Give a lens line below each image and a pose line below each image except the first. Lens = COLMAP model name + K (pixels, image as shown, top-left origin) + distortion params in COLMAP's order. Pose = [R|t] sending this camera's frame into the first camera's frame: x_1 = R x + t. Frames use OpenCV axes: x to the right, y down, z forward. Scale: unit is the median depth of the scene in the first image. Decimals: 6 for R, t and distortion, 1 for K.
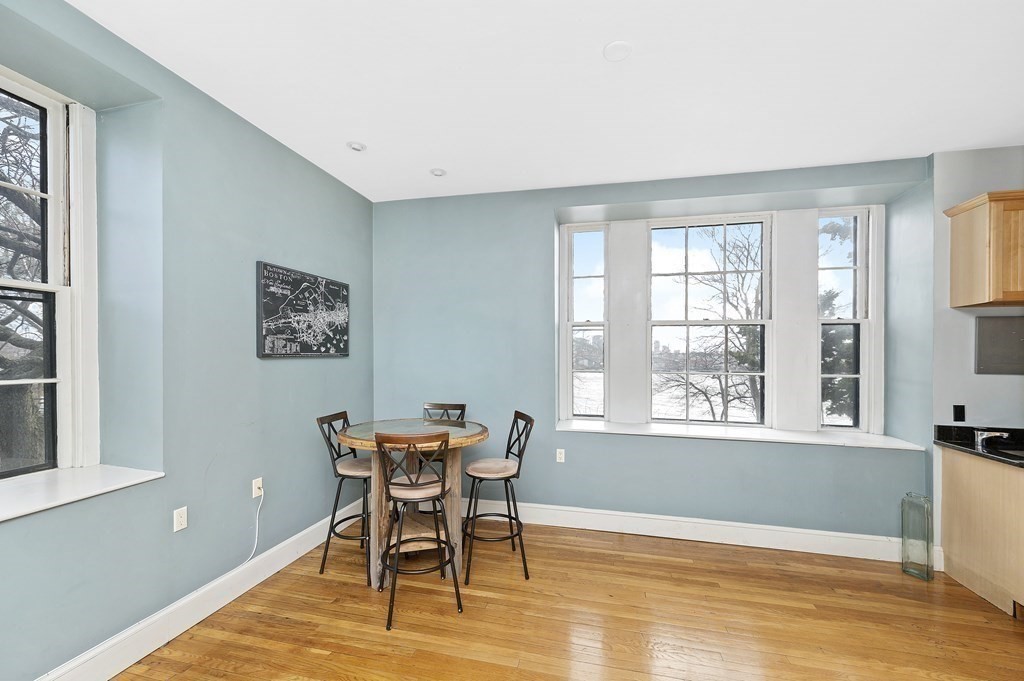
lens RADIAL K [[416.5, 0, 494.8], [0, 416.5, 362.4], [0, 0, 1]] dist [0.007963, -0.001194]
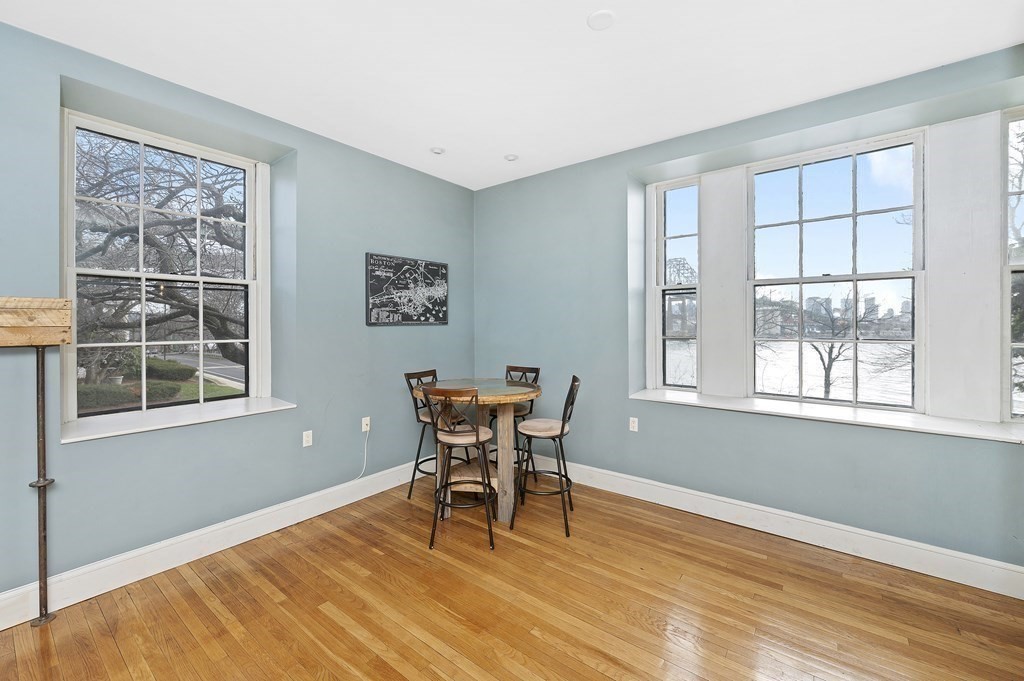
lens RADIAL K [[416.5, 0, 492.8], [0, 416.5, 326.1], [0, 0, 1]] dist [0.007963, -0.001194]
pose [[0.907148, -0.008776, -0.420720, 0.317741], [0.003125, 0.999895, -0.014119, 0.009092], [0.420800, 0.011493, 0.907081, -0.023762]]
